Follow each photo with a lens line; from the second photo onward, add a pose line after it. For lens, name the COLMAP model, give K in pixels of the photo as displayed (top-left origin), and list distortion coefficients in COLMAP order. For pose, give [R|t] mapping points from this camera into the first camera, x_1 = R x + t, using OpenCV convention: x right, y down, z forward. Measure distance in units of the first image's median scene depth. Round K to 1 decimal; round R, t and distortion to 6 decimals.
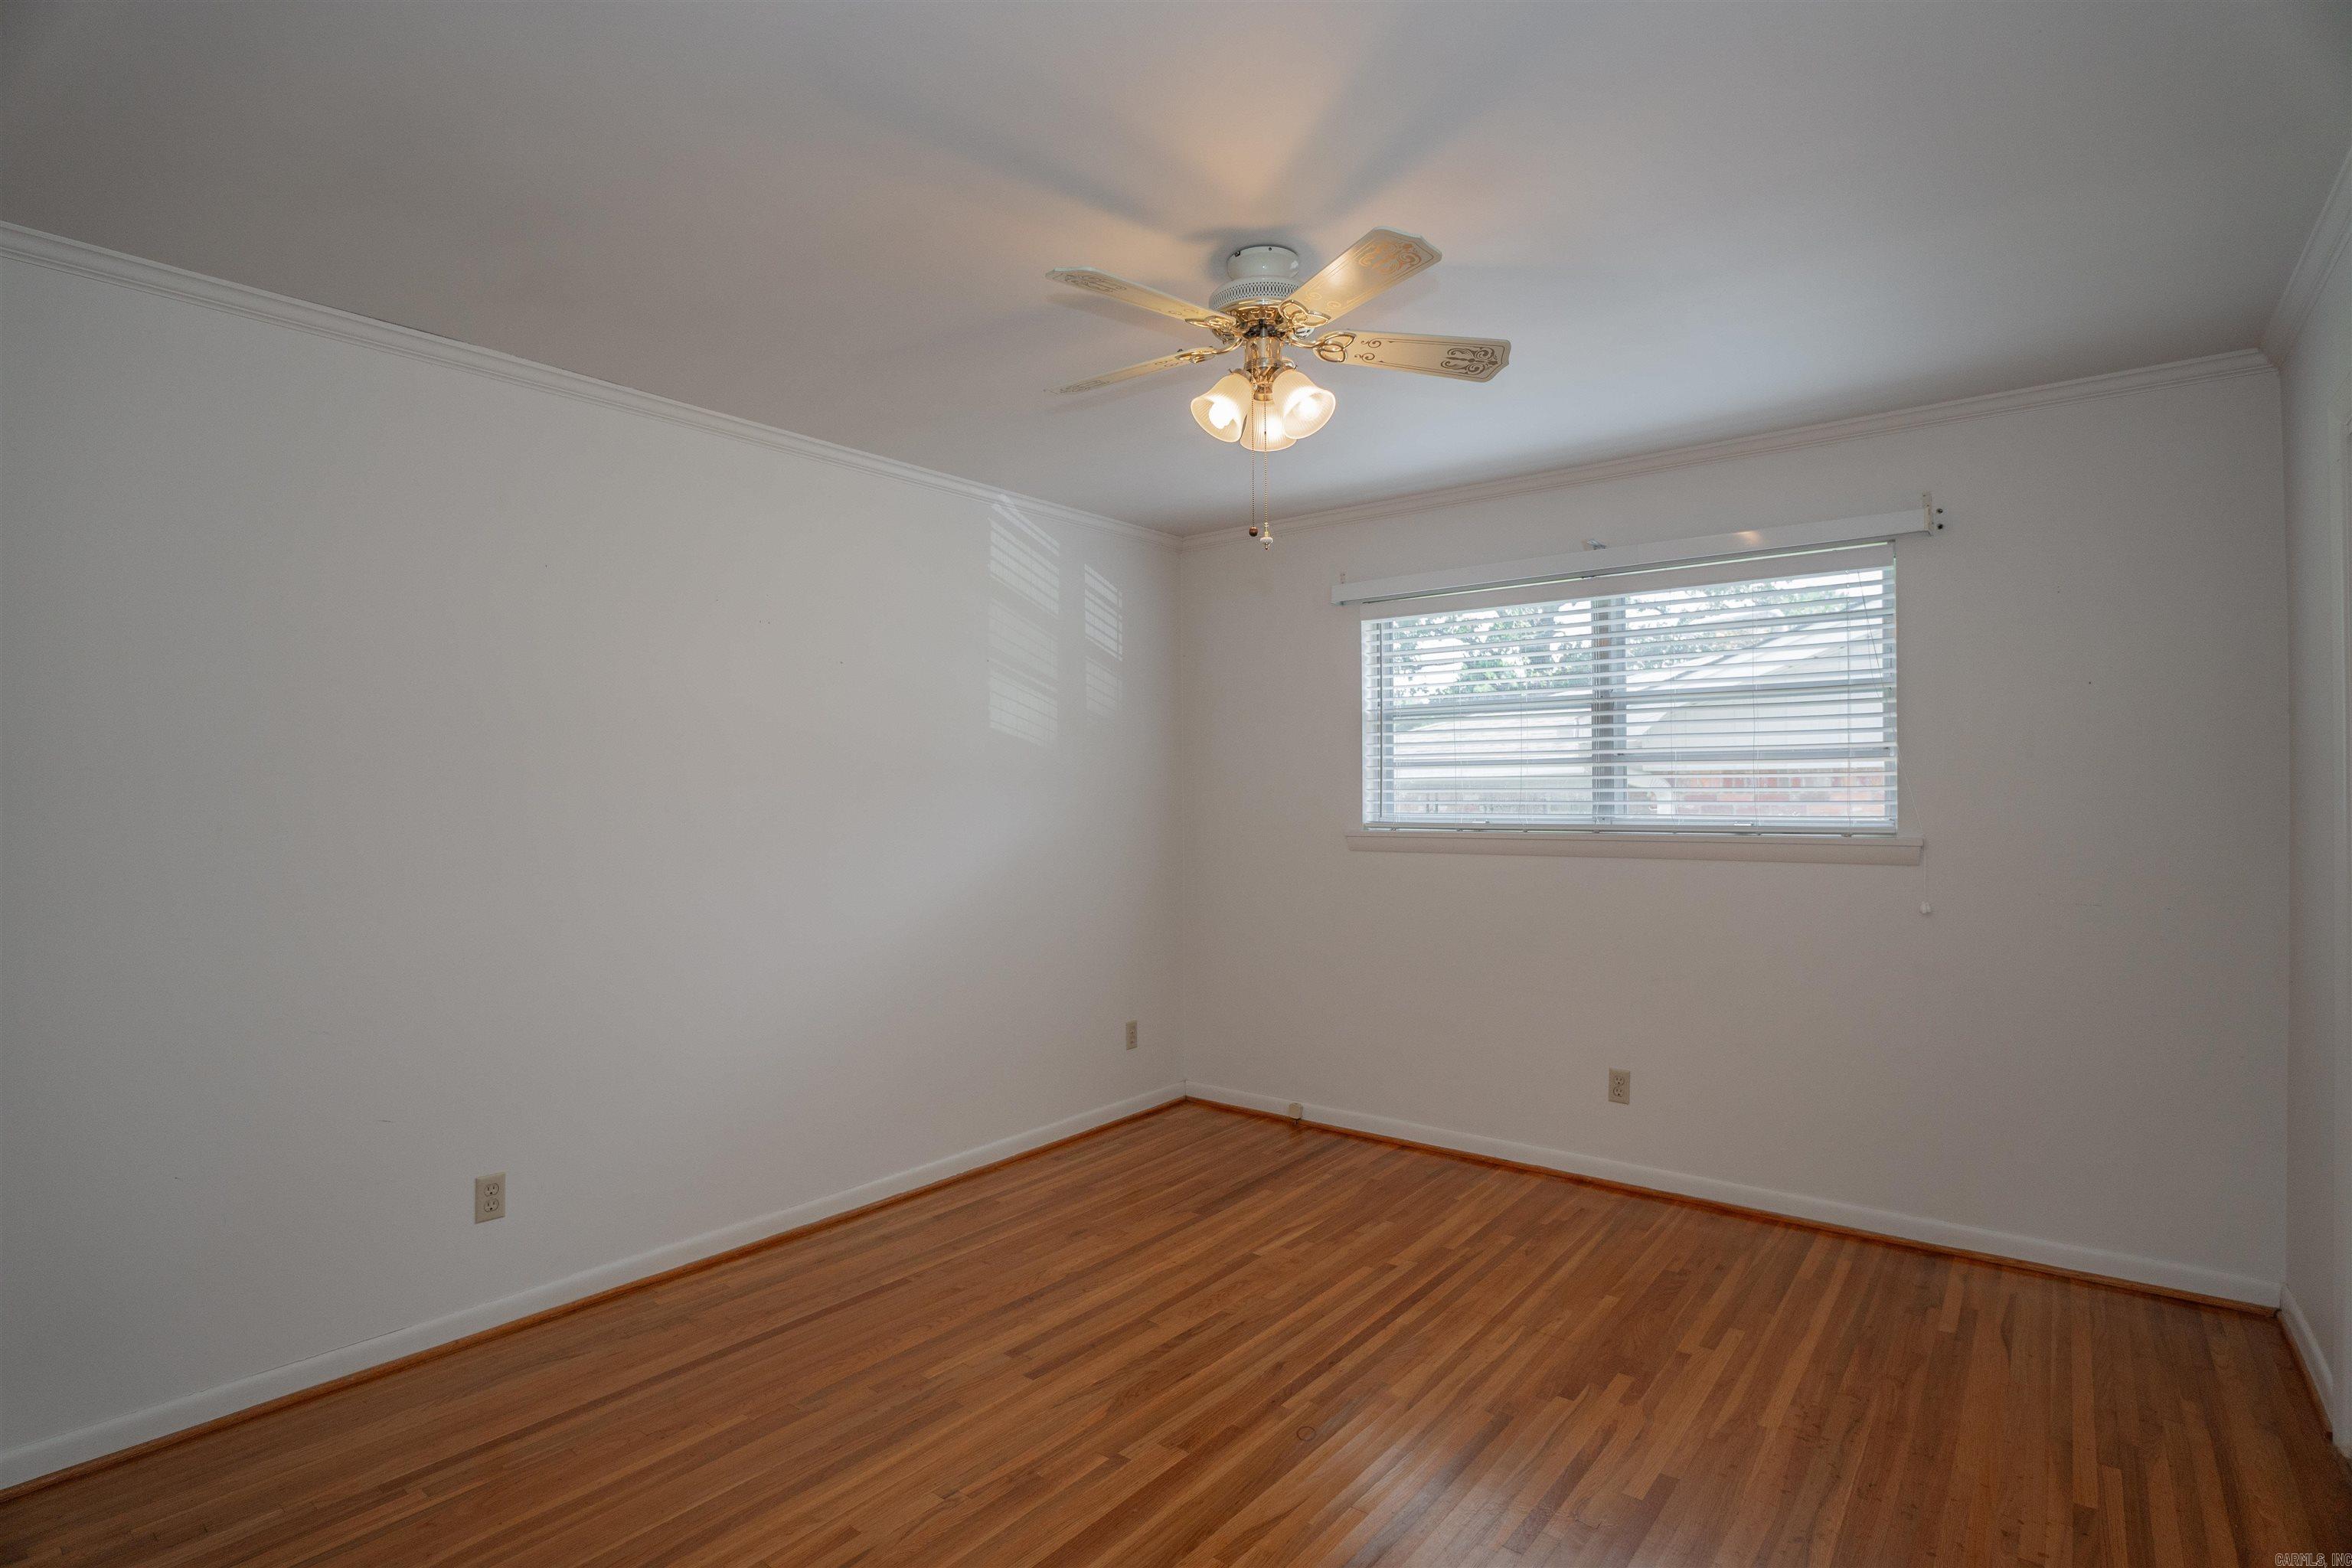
lens RADIAL K [[1151.4, 0, 1178.2], [0, 1151.4, 794.5], [0, 0, 1]] dist [-0.044080, 0.008300]
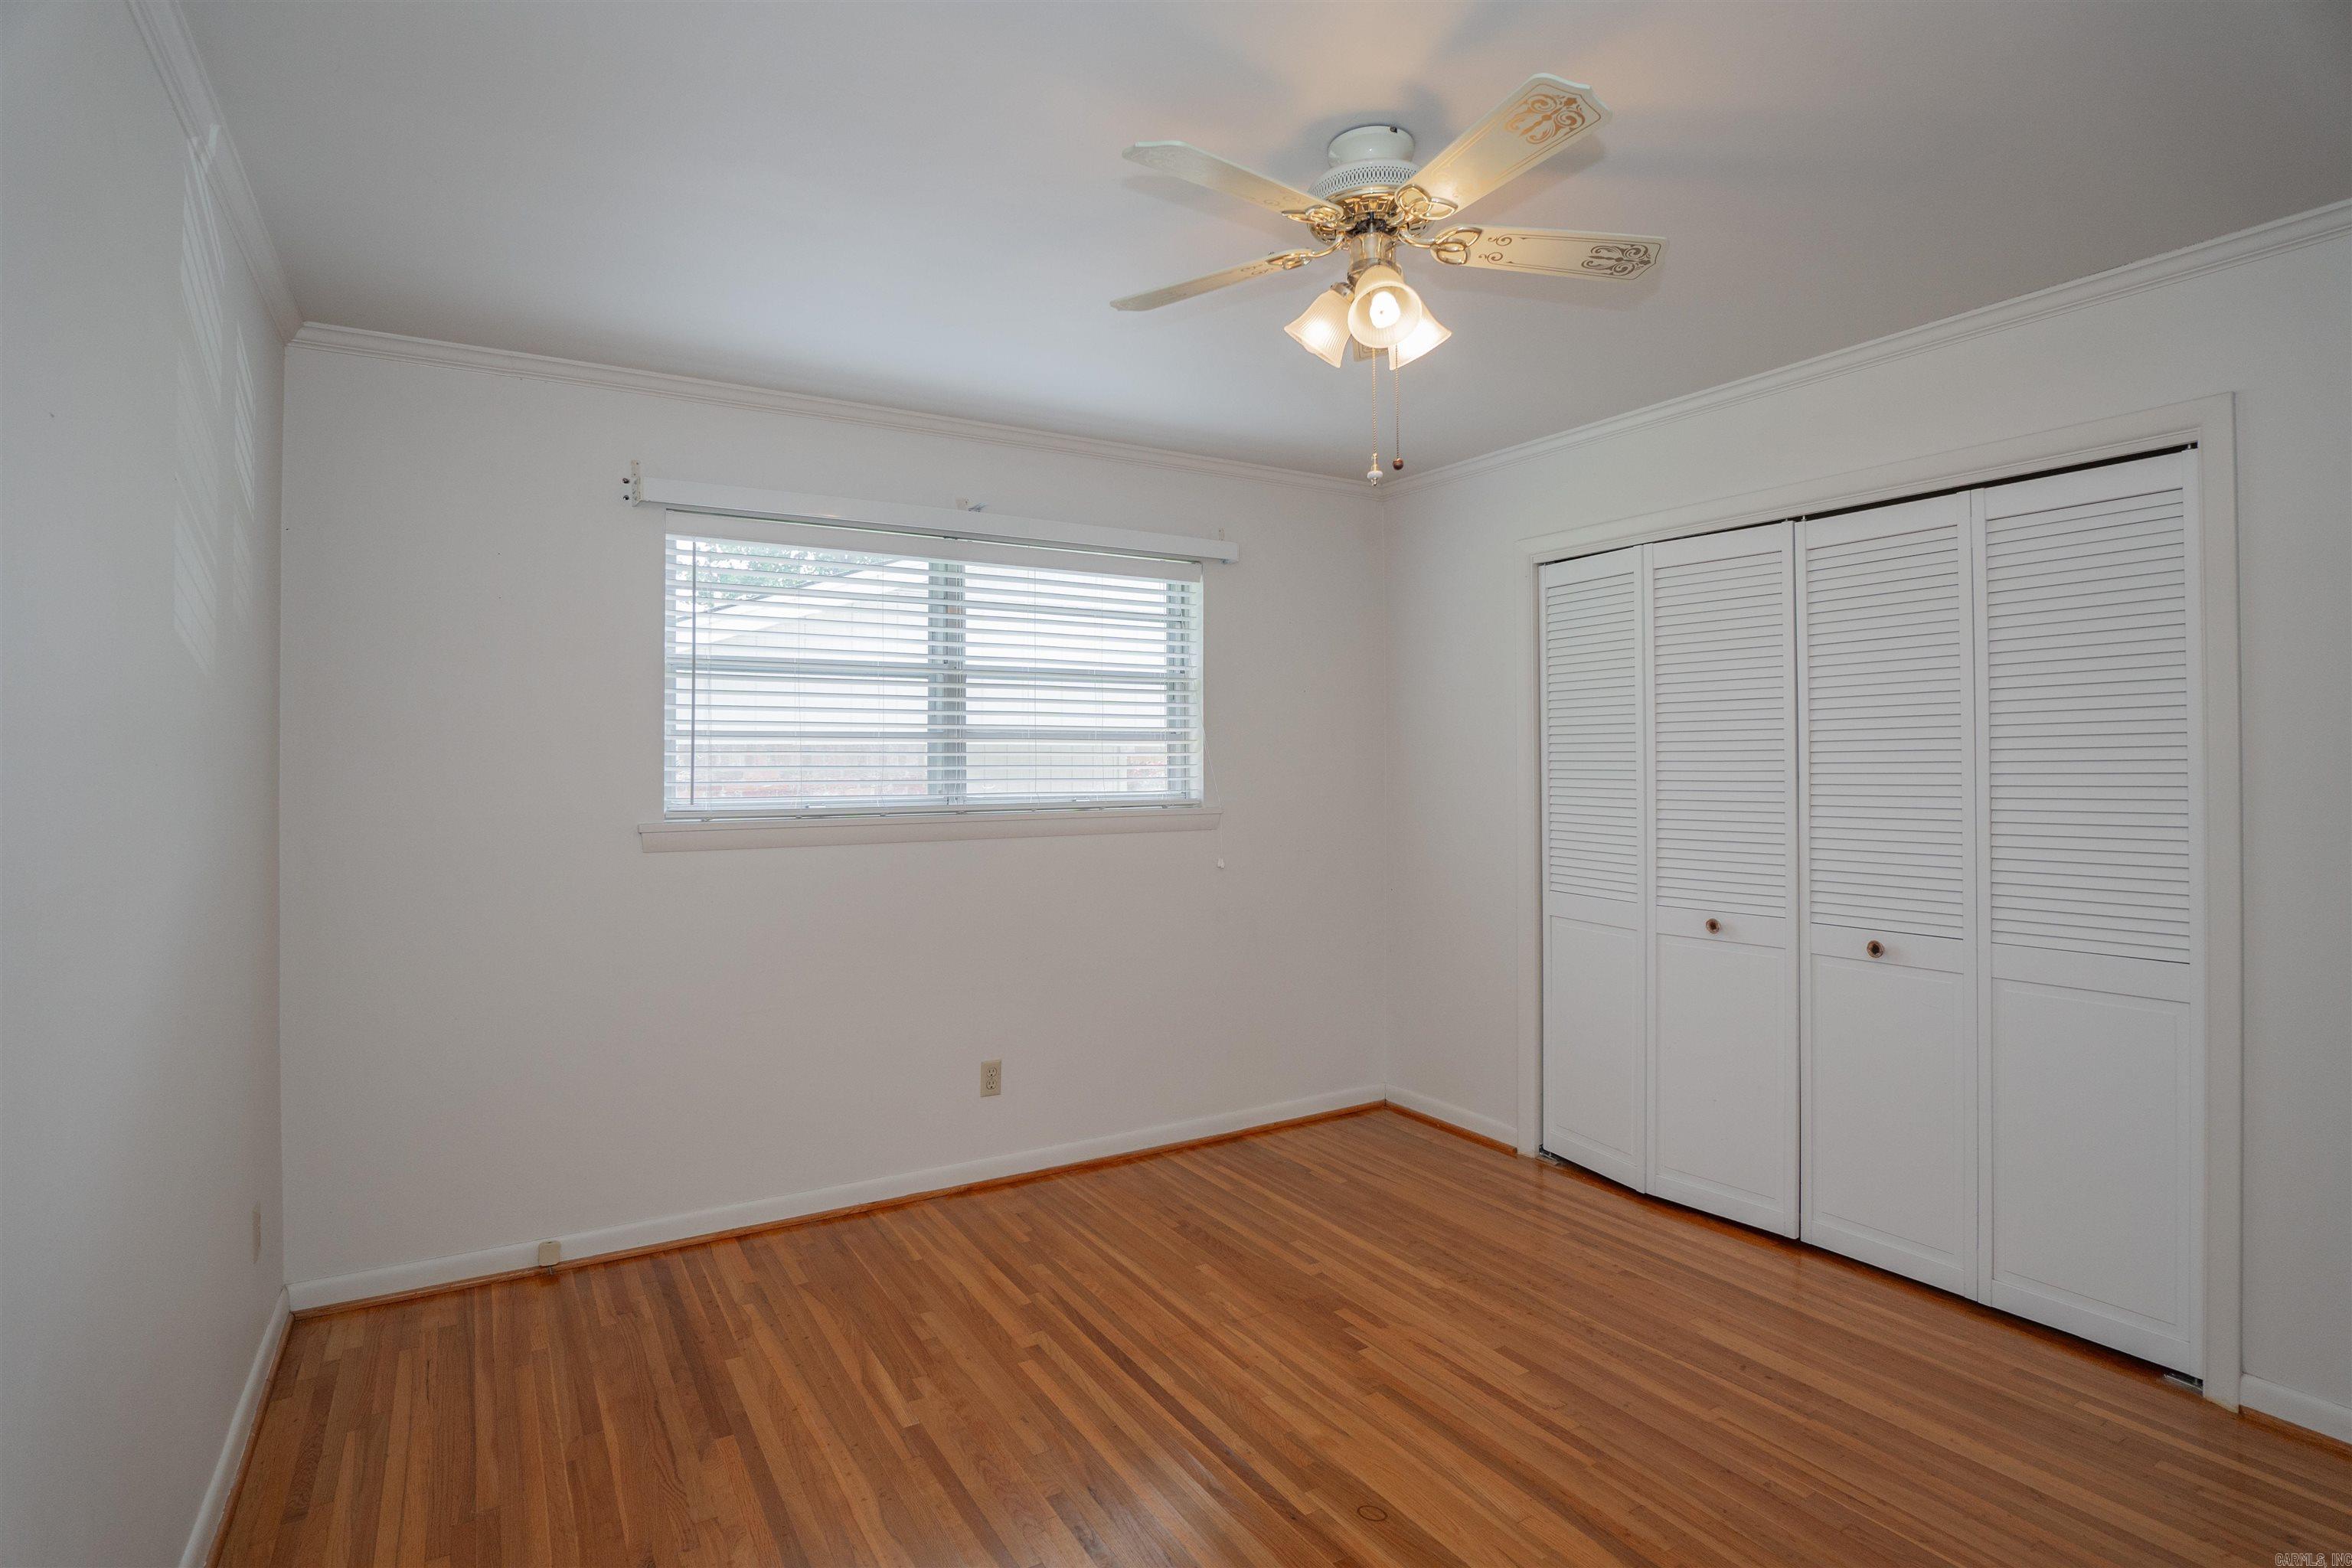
lens RADIAL K [[1151.4, 0, 1188.6], [0, 1151.4, 773.7], [0, 0, 1]] dist [-0.044080, 0.008300]
pose [[0.336242, -0.005041, 0.941762, -0.497157], [0.000006, 0.999986, 0.005351, -0.004707], [-0.941776, -0.001793, 0.336237, 0.563322]]
